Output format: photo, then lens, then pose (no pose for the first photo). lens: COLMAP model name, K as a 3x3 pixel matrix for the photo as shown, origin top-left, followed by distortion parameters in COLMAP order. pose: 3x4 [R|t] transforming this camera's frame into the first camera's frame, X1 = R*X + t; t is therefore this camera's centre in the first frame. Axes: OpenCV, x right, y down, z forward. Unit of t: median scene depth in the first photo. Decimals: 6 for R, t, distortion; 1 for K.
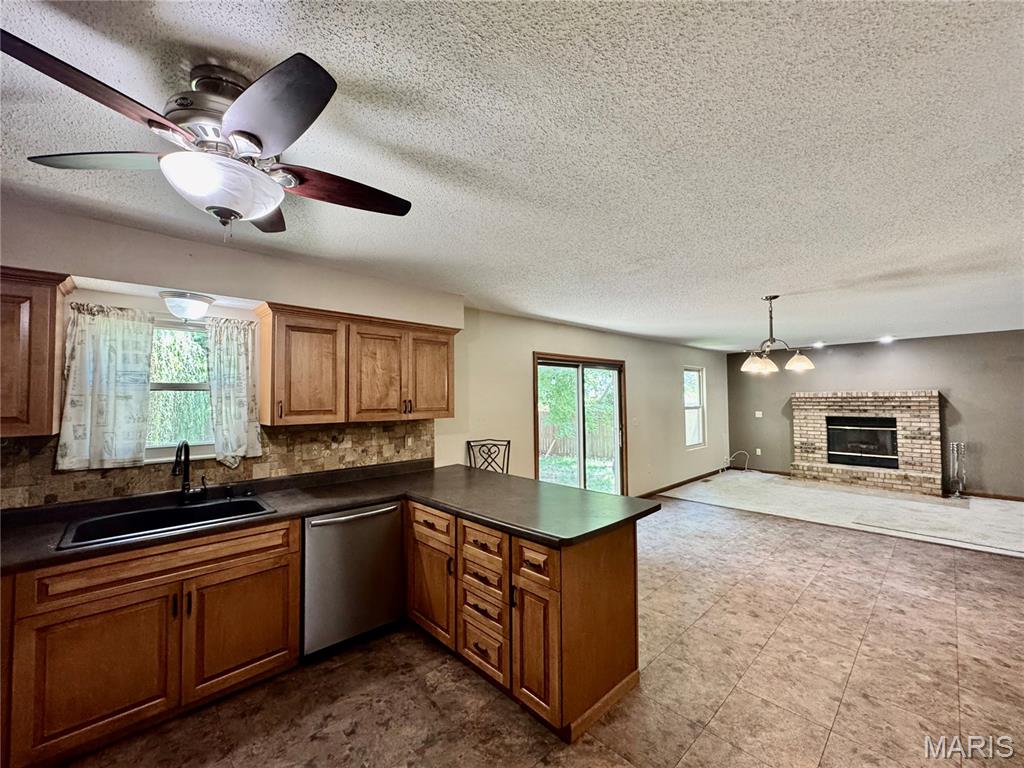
lens RADIAL K [[409.1, 0, 512.4], [0, 409.1, 383.7], [0, 0, 1]] dist [-0.002422, 0.000158]
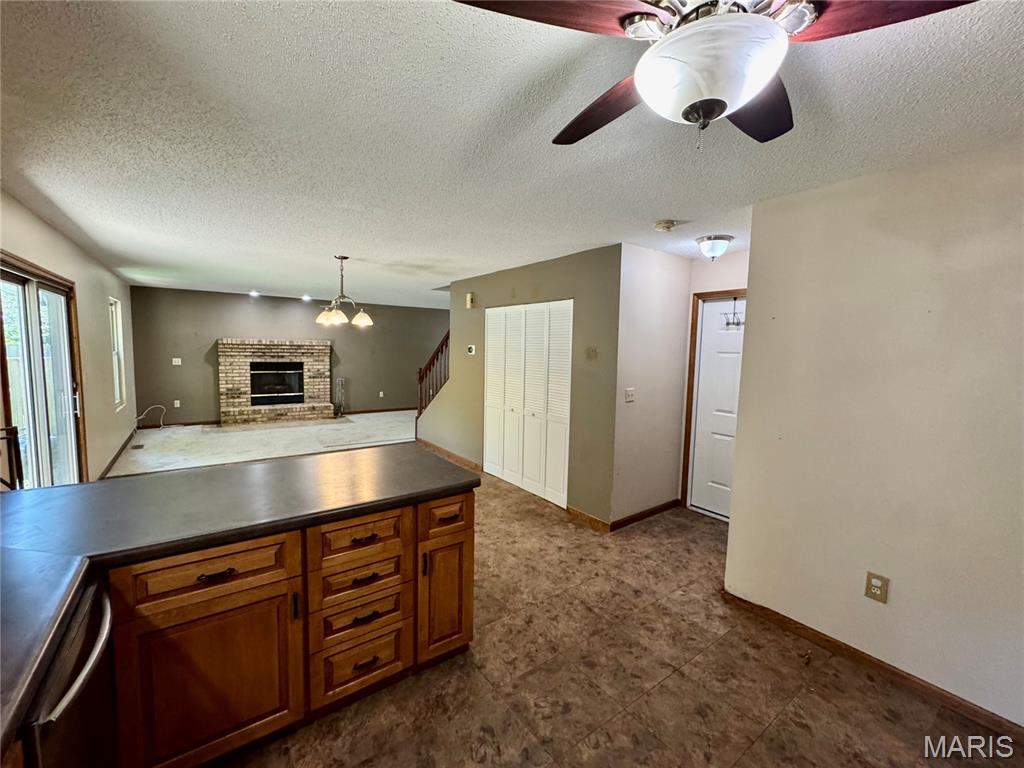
lens RADIAL K [[426.1, 0, 512.5], [0, 426.1, 383.3], [0, 0, 1]] dist [-0.001882, -0.000050]
pose [[0.120716, -0.072227, 0.990056, -0.525771], [-0.060742, 0.994943, 0.079990, 0.010118], [-0.990827, -0.069794, 0.115718, 0.414856]]
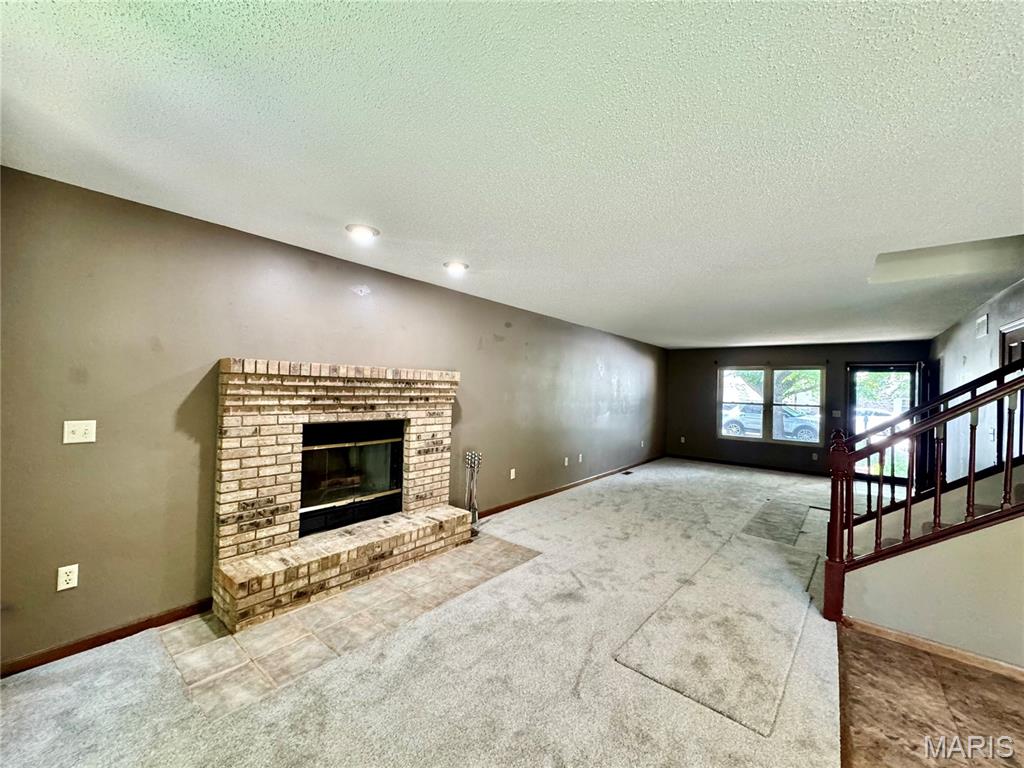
lens RADIAL K [[409.1, 0, 513.1], [0, 409.1, 384.2], [0, 0, 1]] dist [-0.002422, 0.000158]
pose [[-0.154264, 0.010800, 0.987971, 0.721223], [-0.067841, 0.997465, -0.021496, 0.075702], [-0.985698, -0.070341, -0.153140, 1.831650]]
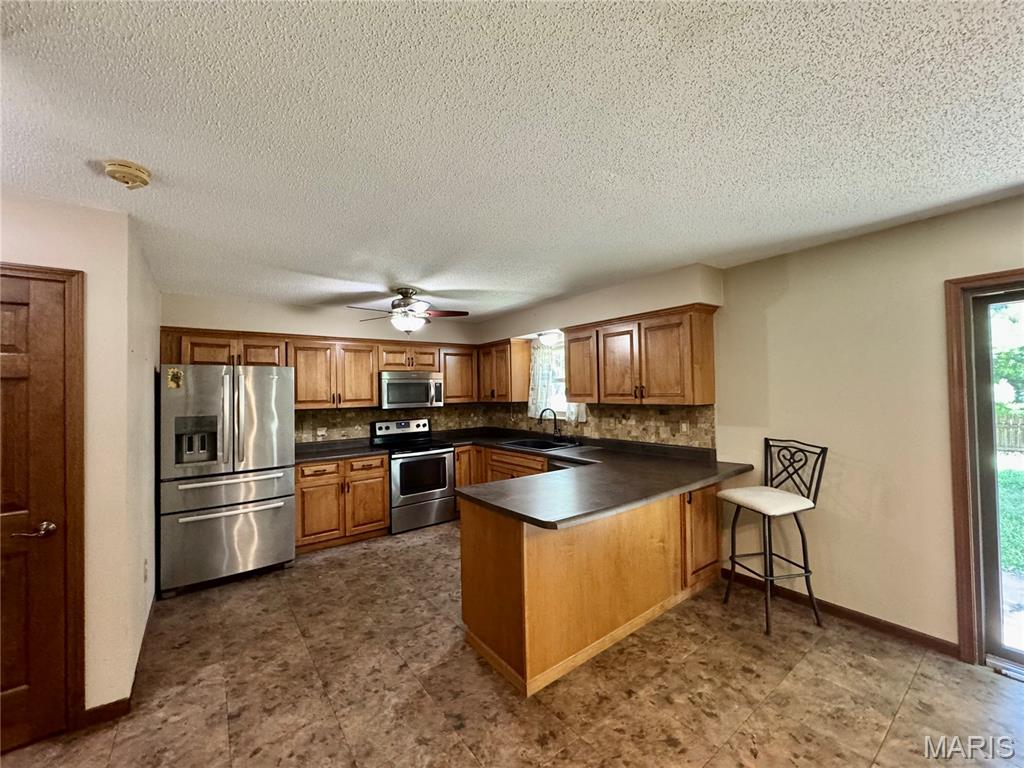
lens RADIAL K [[409.1, 0, 513.2], [0, 409.1, 382.5], [0, 0, 1]] dist [-0.002422, 0.000158]
pose [[-0.104756, -0.008919, -0.994458, 0.792370], [0.059784, 0.998095, -0.015249, 0.024810], [0.992699, -0.061050, -0.104023, 0.714607]]
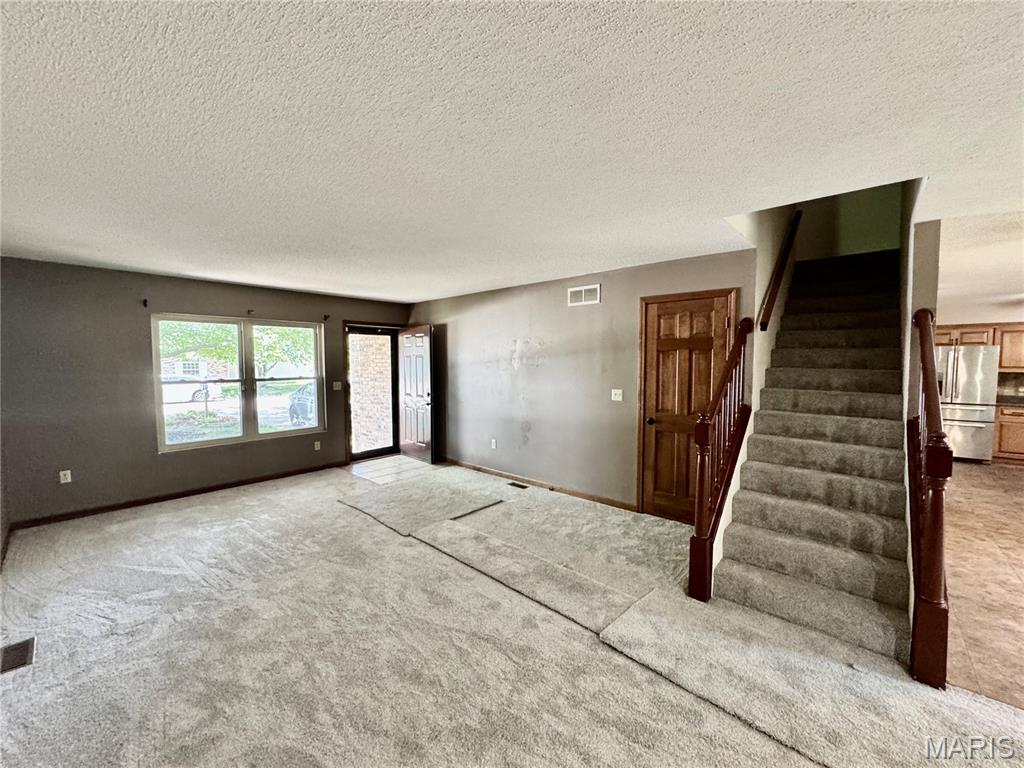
lens RADIAL K [[409.1, 0, 512.1], [0, 409.1, 384.3], [0, 0, 1]] dist [-0.002422, 0.000158]
pose [[-0.995202, 0.014434, -0.096770, 2.029399], [0.012865, 0.999776, 0.016810, 0.042657], [0.096991, 0.015484, -0.995165, 1.568370]]
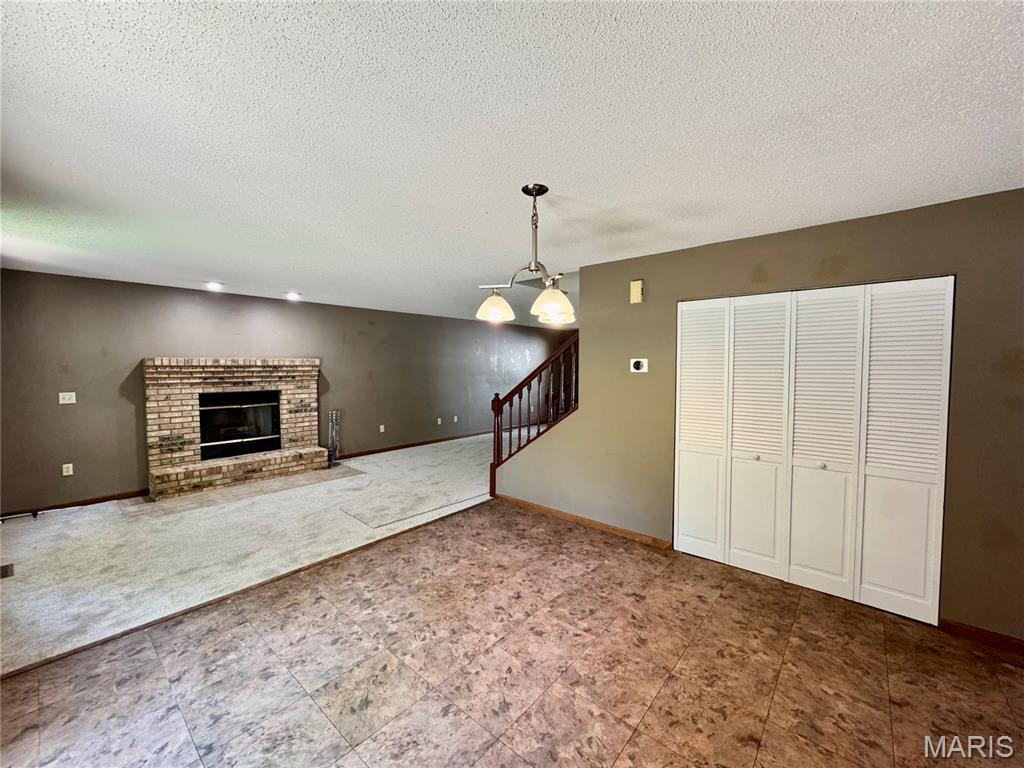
lens RADIAL K [[409.1, 0, 512.7], [0, 409.1, 383.8], [0, 0, 1]] dist [-0.002422, 0.000158]
pose [[-0.109698, -0.037953, 0.993240, 0.062148], [-0.036622, 0.998747, 0.034119, 0.044015], [-0.993290, -0.032632, -0.110951, 1.178748]]
